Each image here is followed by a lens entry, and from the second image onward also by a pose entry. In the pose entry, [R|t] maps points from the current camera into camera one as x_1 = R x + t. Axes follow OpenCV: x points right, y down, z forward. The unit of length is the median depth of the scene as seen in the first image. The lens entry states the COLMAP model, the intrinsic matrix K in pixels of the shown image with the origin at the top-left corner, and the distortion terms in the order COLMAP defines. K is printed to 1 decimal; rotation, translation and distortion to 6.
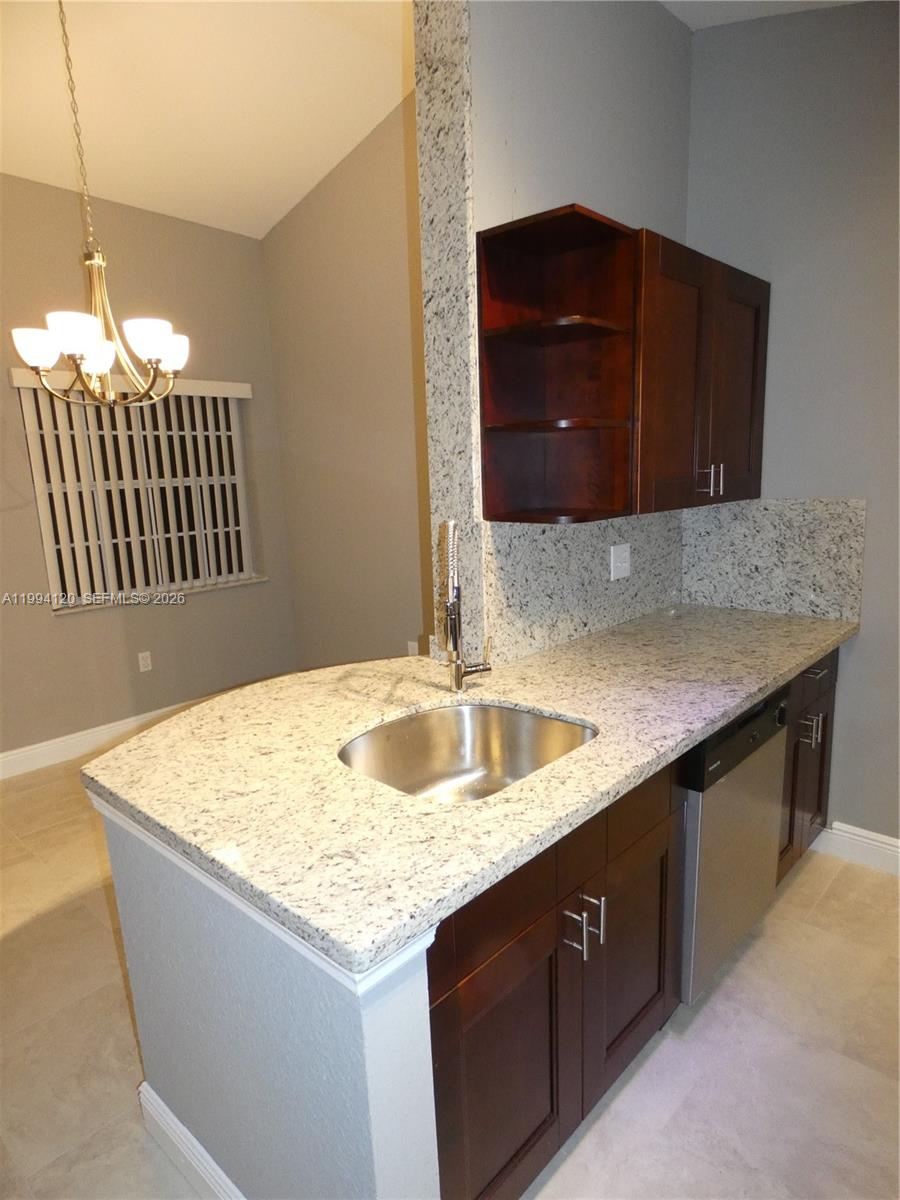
lens RADIAL K [[724.6, 0, 450.0], [0, 724.6, 600.0], [0, 0, 1]] dist [0.002645, 0.025956]
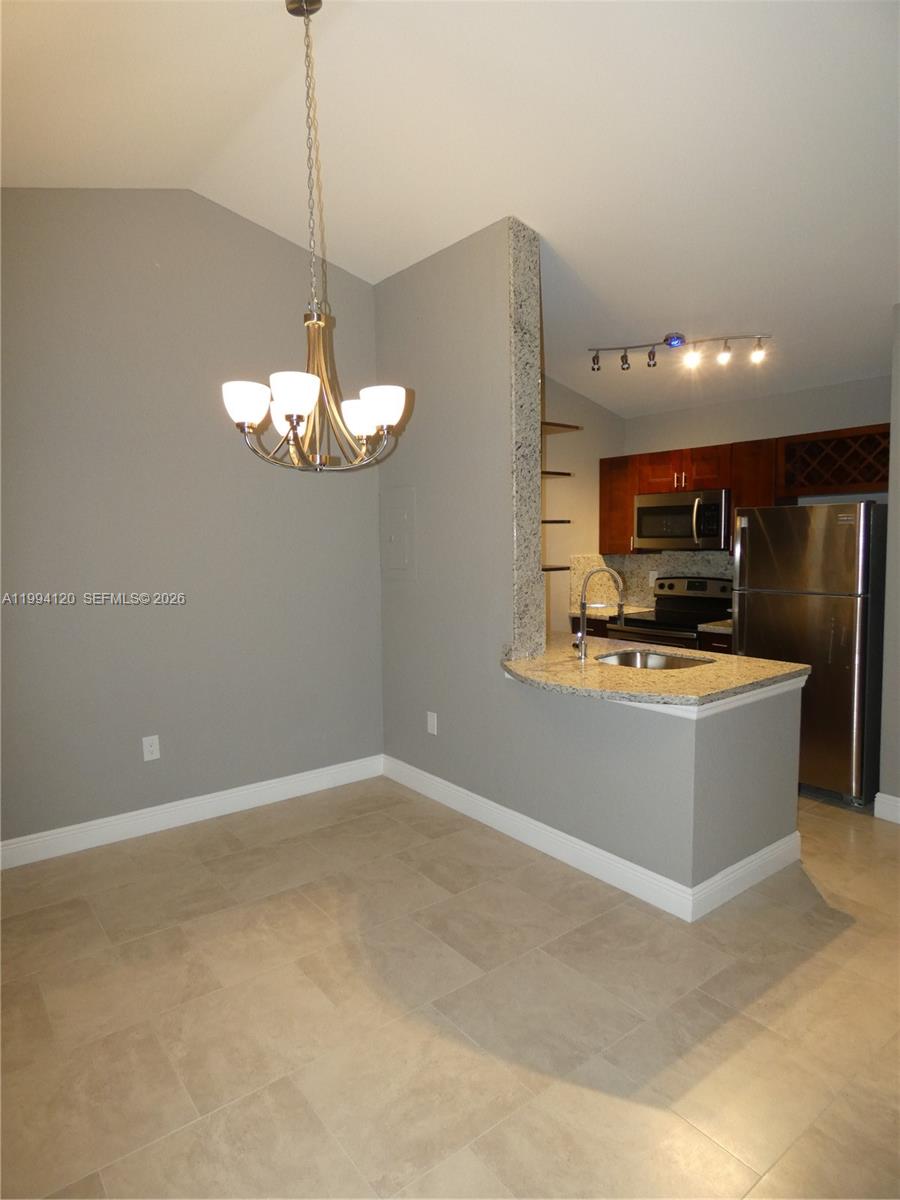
lens RADIAL K [[712.2, 0, 450.0], [0, 712.2, 600.0], [0, 0, 1]] dist [-0.004211, -0.022255]
pose [[0.155300, -0.054095, 0.986385, -1.806653], [0.193361, 0.980850, 0.023348, -0.128771], [-0.968759, 0.187103, 0.162786, 0.975566]]
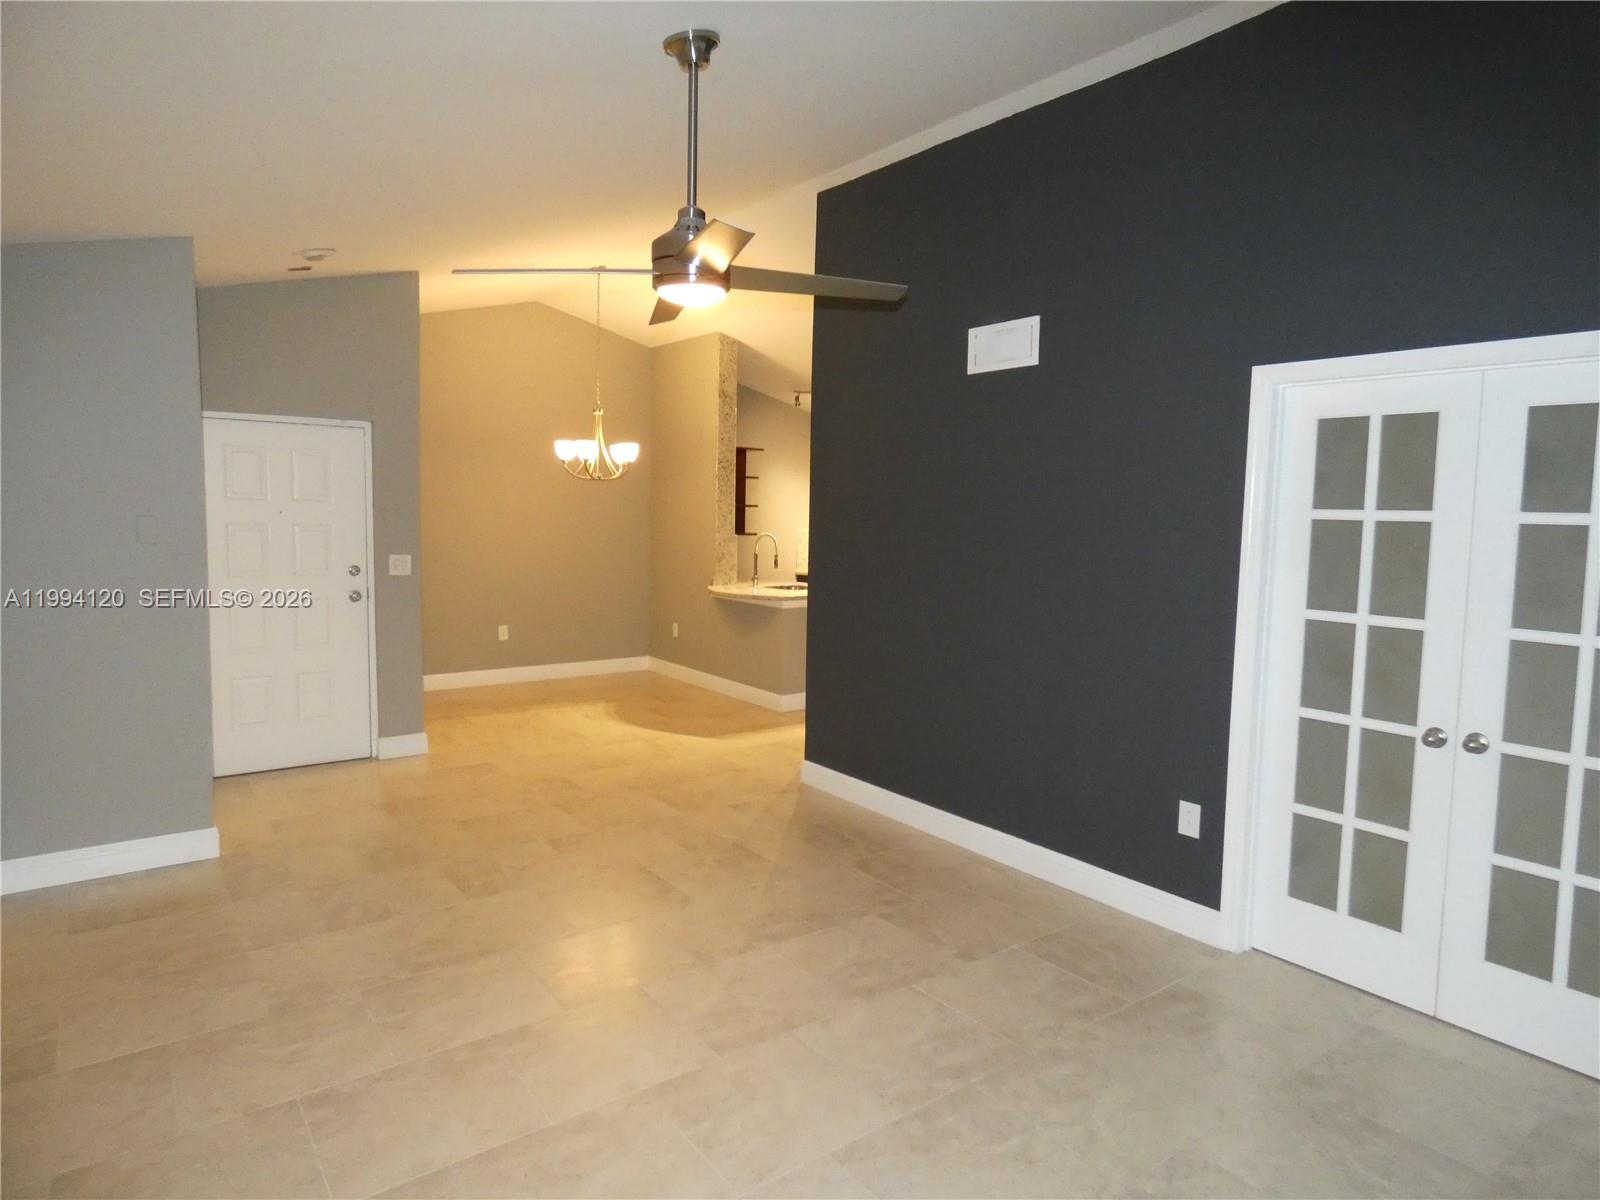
lens RADIAL K [[949.6, 0, 800.0], [0, 949.6, 600.0], [0, 0, 1]] dist [-0.004211, -0.022255]
pose [[0.185039, -0.049584, 0.981479, -3.996365], [0.157323, 0.987340, 0.020220, 0.129841], [-0.970057, 0.150667, 0.190498, 0.006781]]
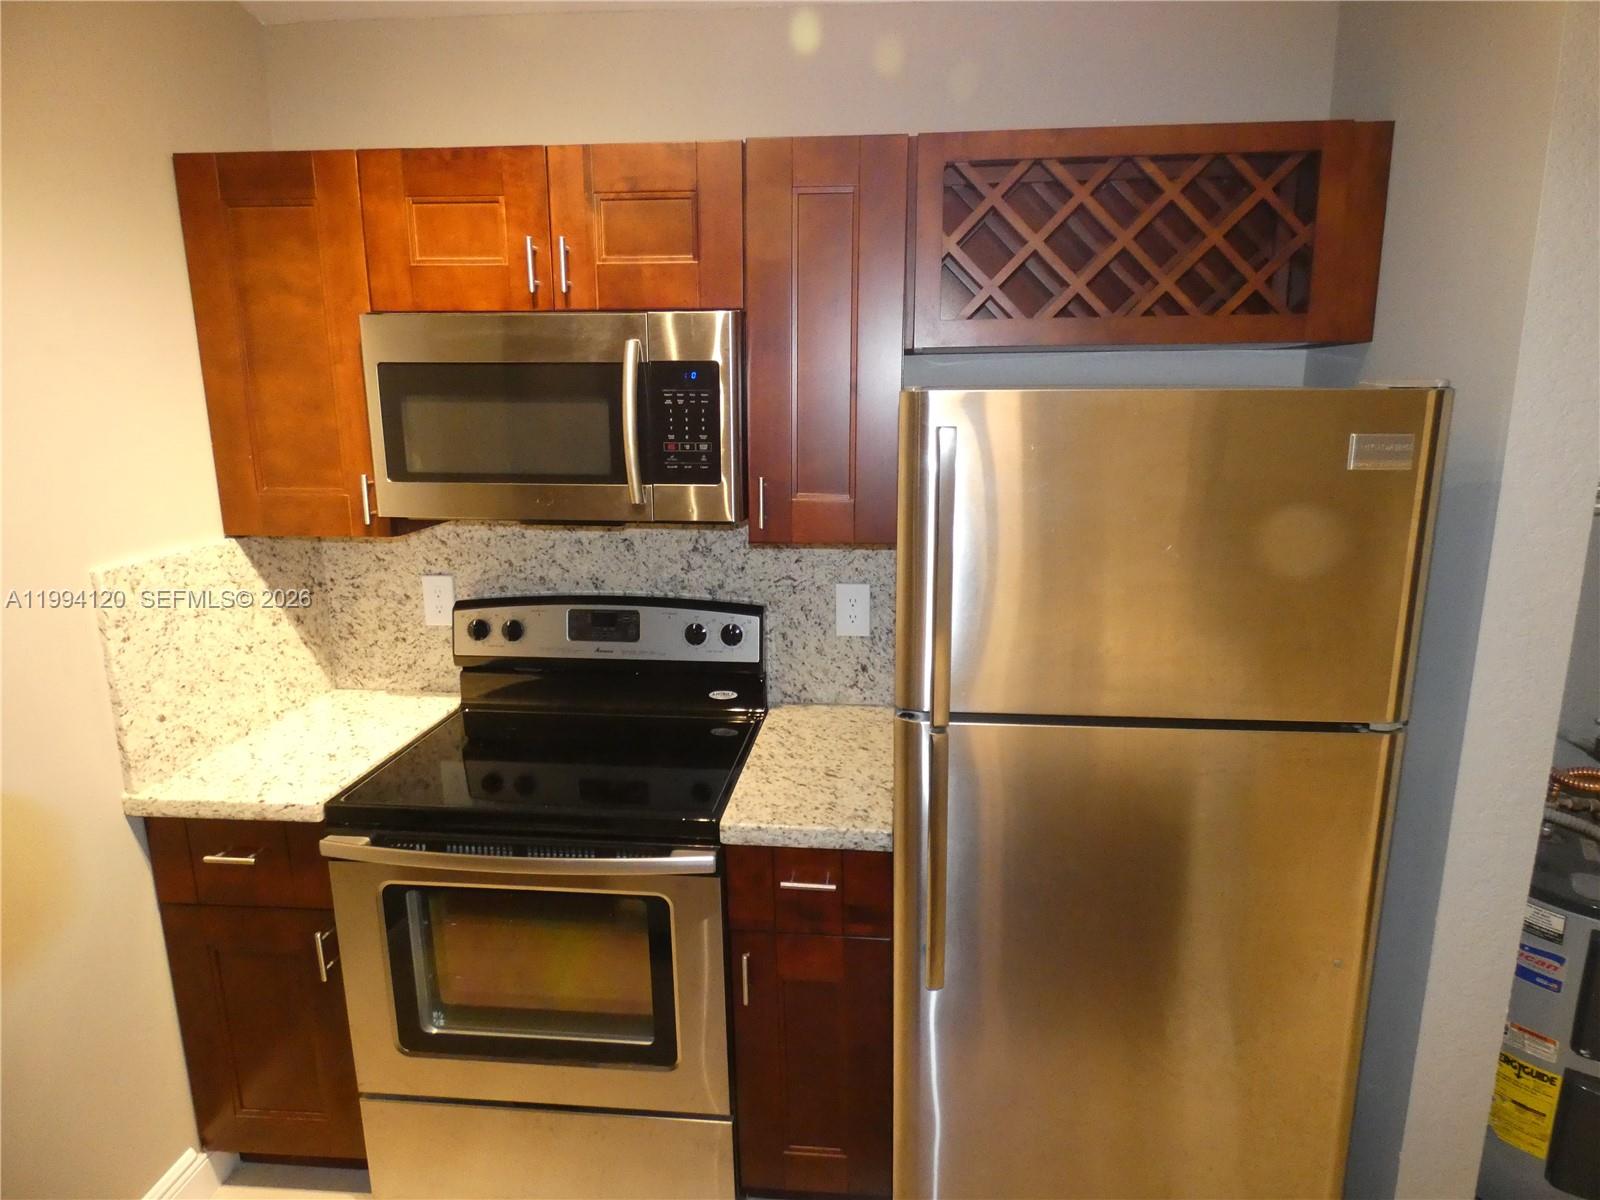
lens RADIAL K [[966.1, 0, 824.5], [0, 966.1, 597.0], [0, 0, 1]] dist [0.002645, 0.025956]
pose [[-0.605053, -0.129456, 0.785590, -0.052624], [0.172705, 0.941860, 0.288224, -0.256844], [-0.777228, 0.310066, -0.547518, 0.914583]]
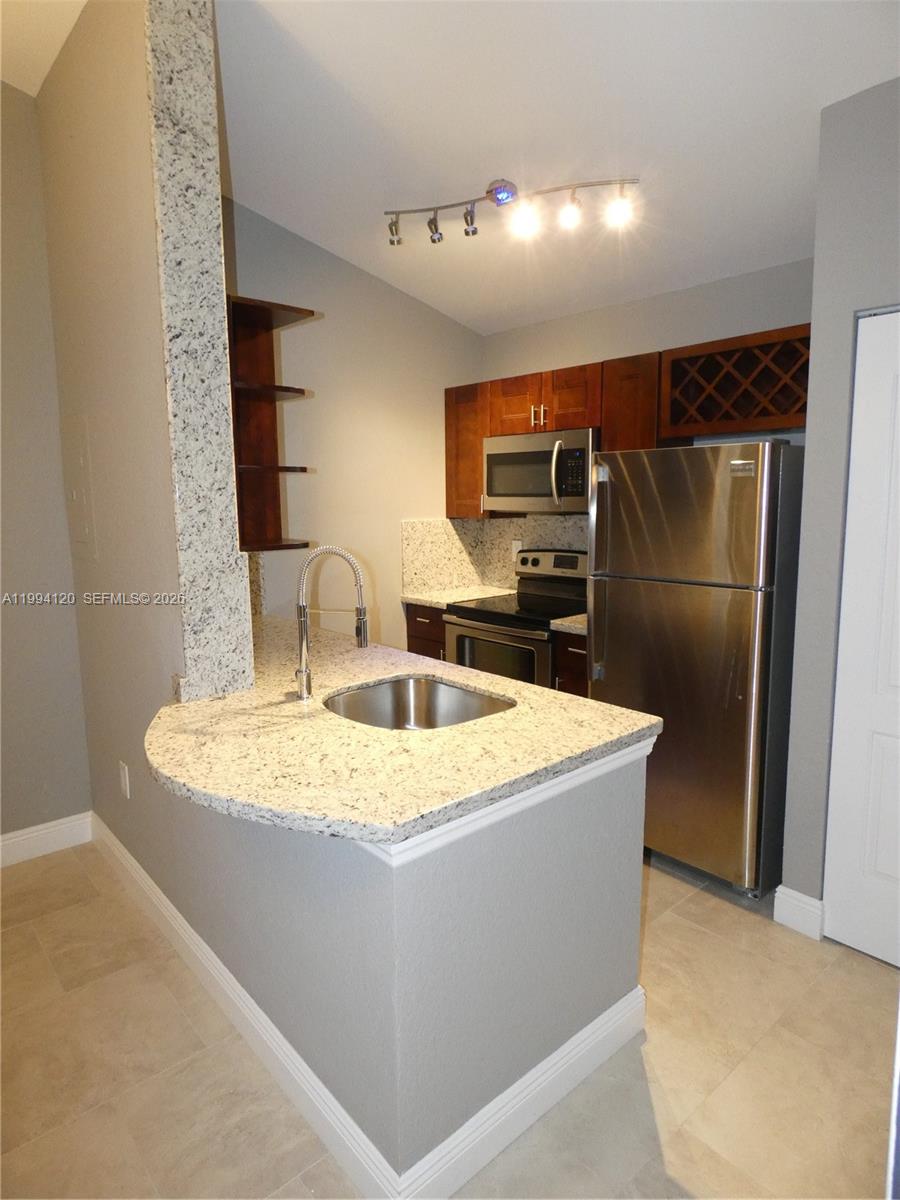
lens RADIAL K [[712.2, 0, 450.0], [0, 712.2, 600.0], [0, 0, 1]] dist [-0.004211, -0.022255]
pose [[0.097076, -0.112254, 0.988926, -1.021106], [0.191947, 0.977077, 0.092067, -0.079655], [-0.976592, 0.180884, 0.116397, 0.600918]]
